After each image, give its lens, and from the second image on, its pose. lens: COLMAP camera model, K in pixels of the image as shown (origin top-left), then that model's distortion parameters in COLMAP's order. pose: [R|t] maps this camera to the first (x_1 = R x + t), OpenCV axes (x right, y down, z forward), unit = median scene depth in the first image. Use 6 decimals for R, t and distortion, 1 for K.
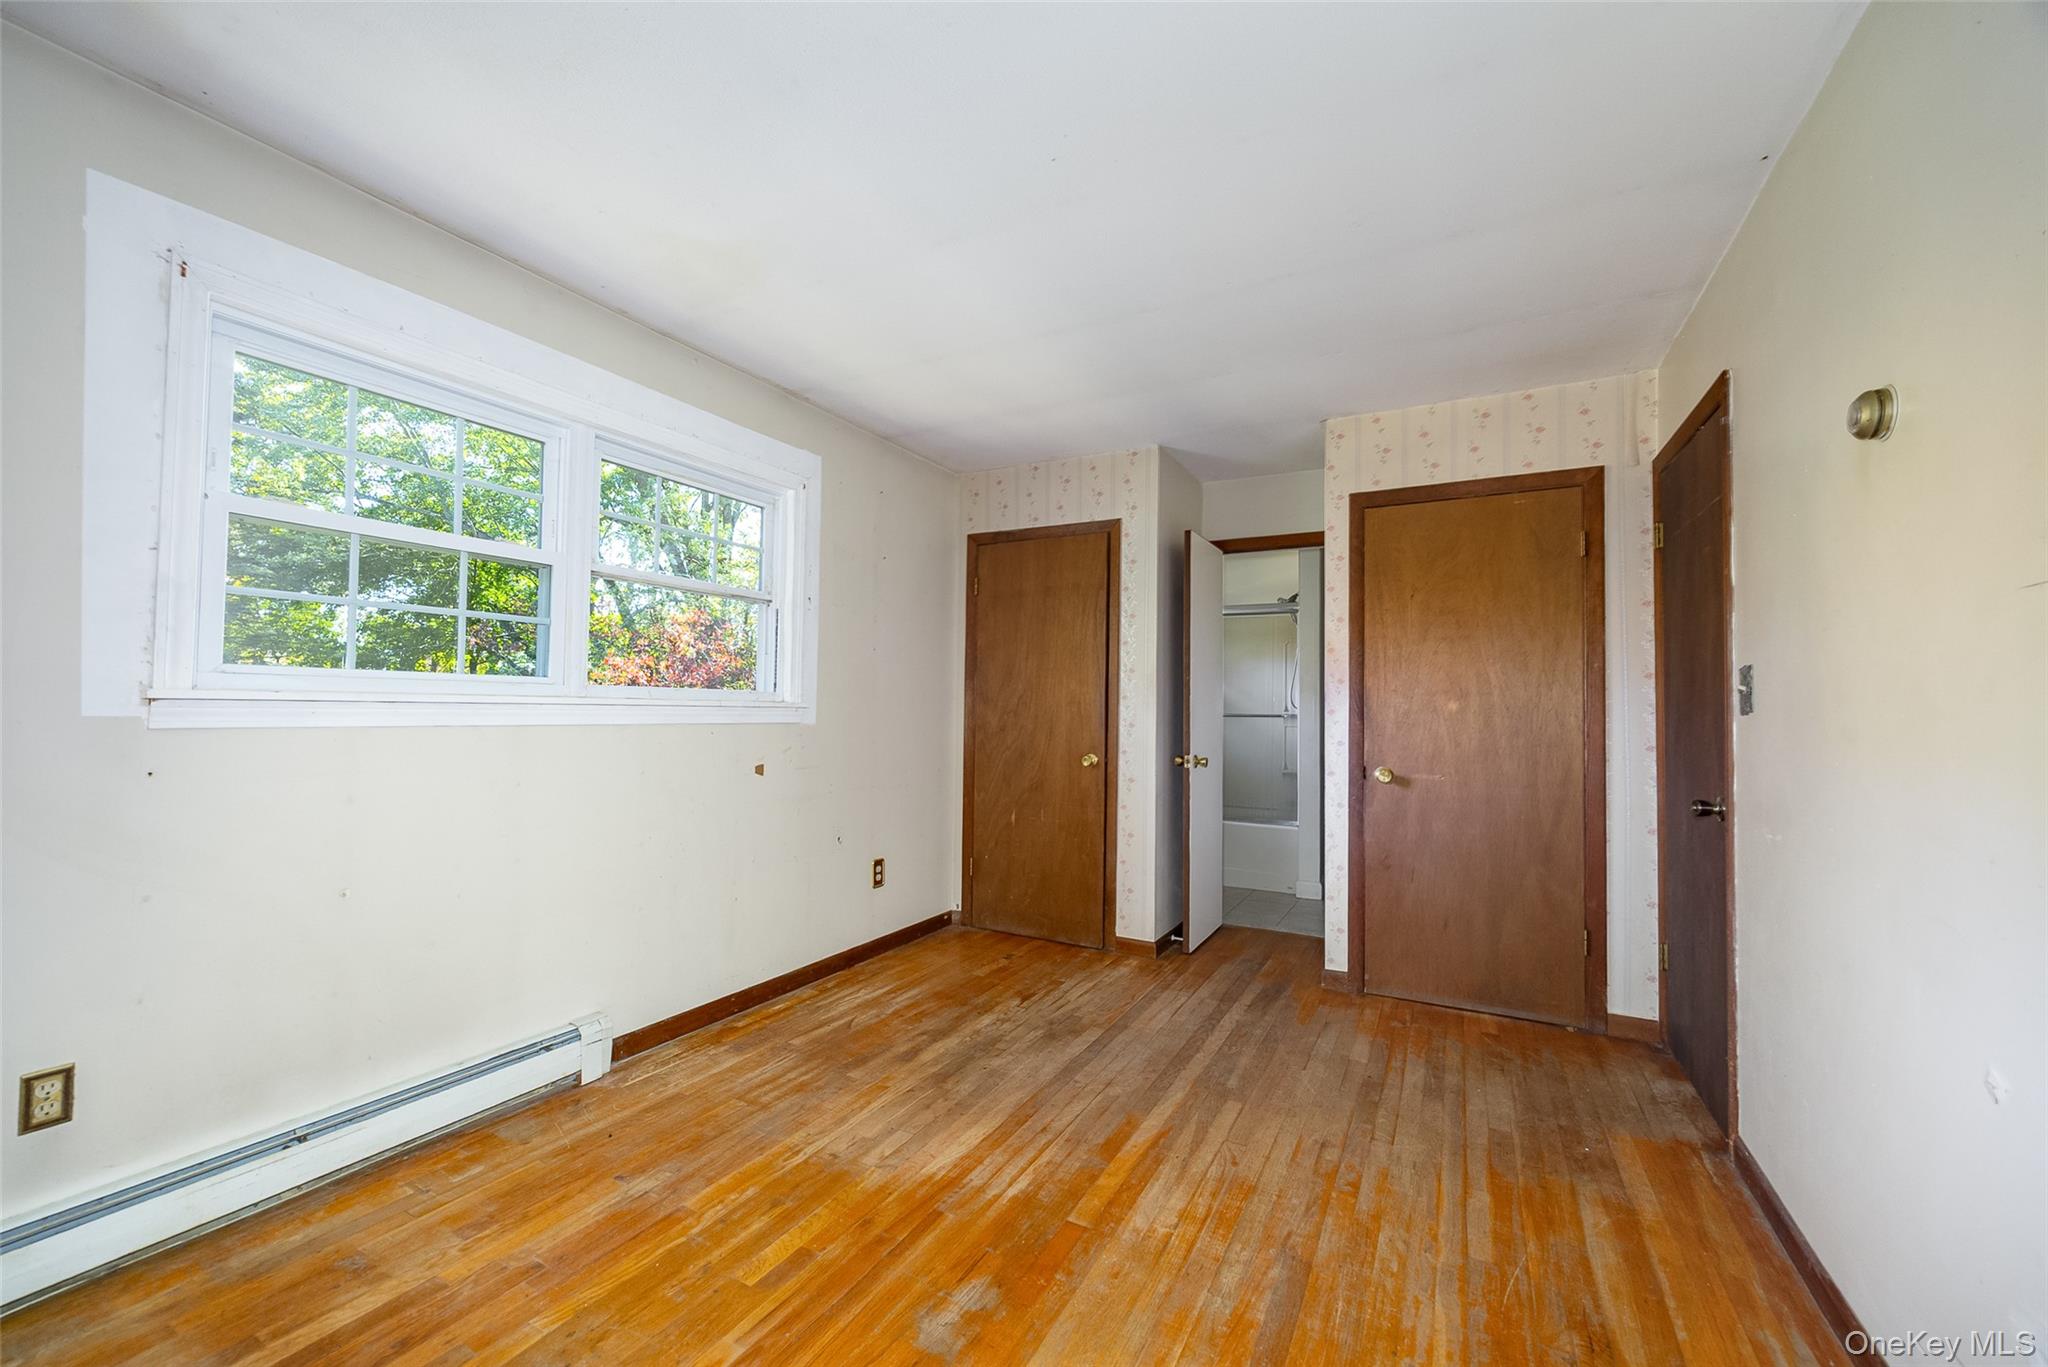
lens RADIAL K [[804.4, 0, 1009.3], [0, 804.4, 686.1], [0, 0, 1]] dist [-0.012723, -0.000068]
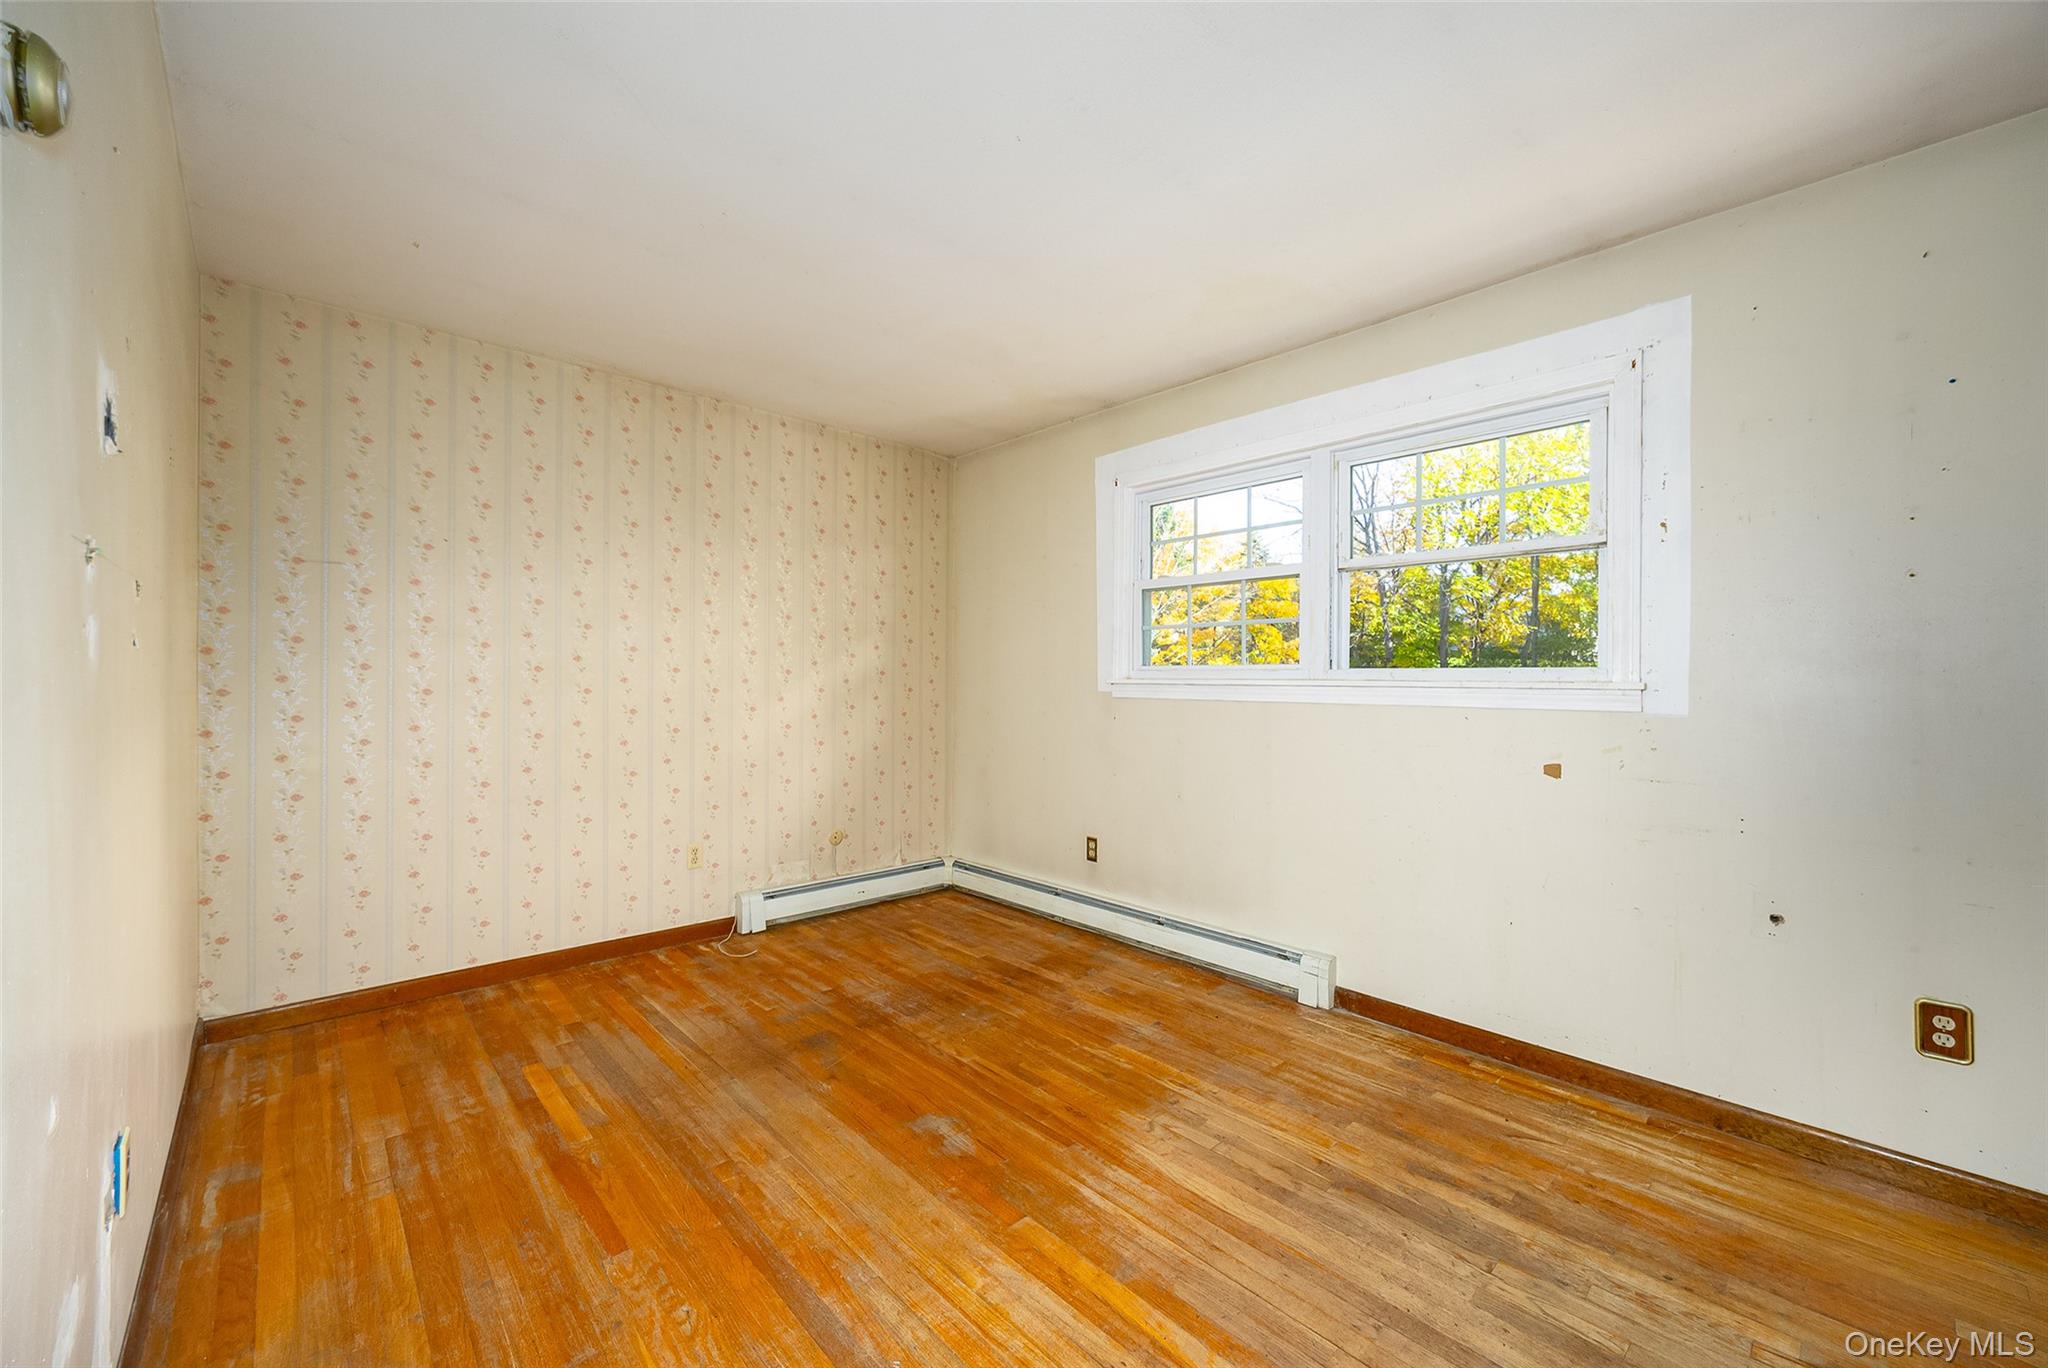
lens RADIAL K [[804.4, 0, 1009.9], [0, 804.4, 685.4], [0, 0, 1]] dist [-0.012723, -0.000068]
pose [[-0.319458, -0.006257, -0.947580, 0.801892], [0.014553, 0.999828, -0.011508, 0.032130], [0.947489, -0.017467, -0.319312, 1.046841]]
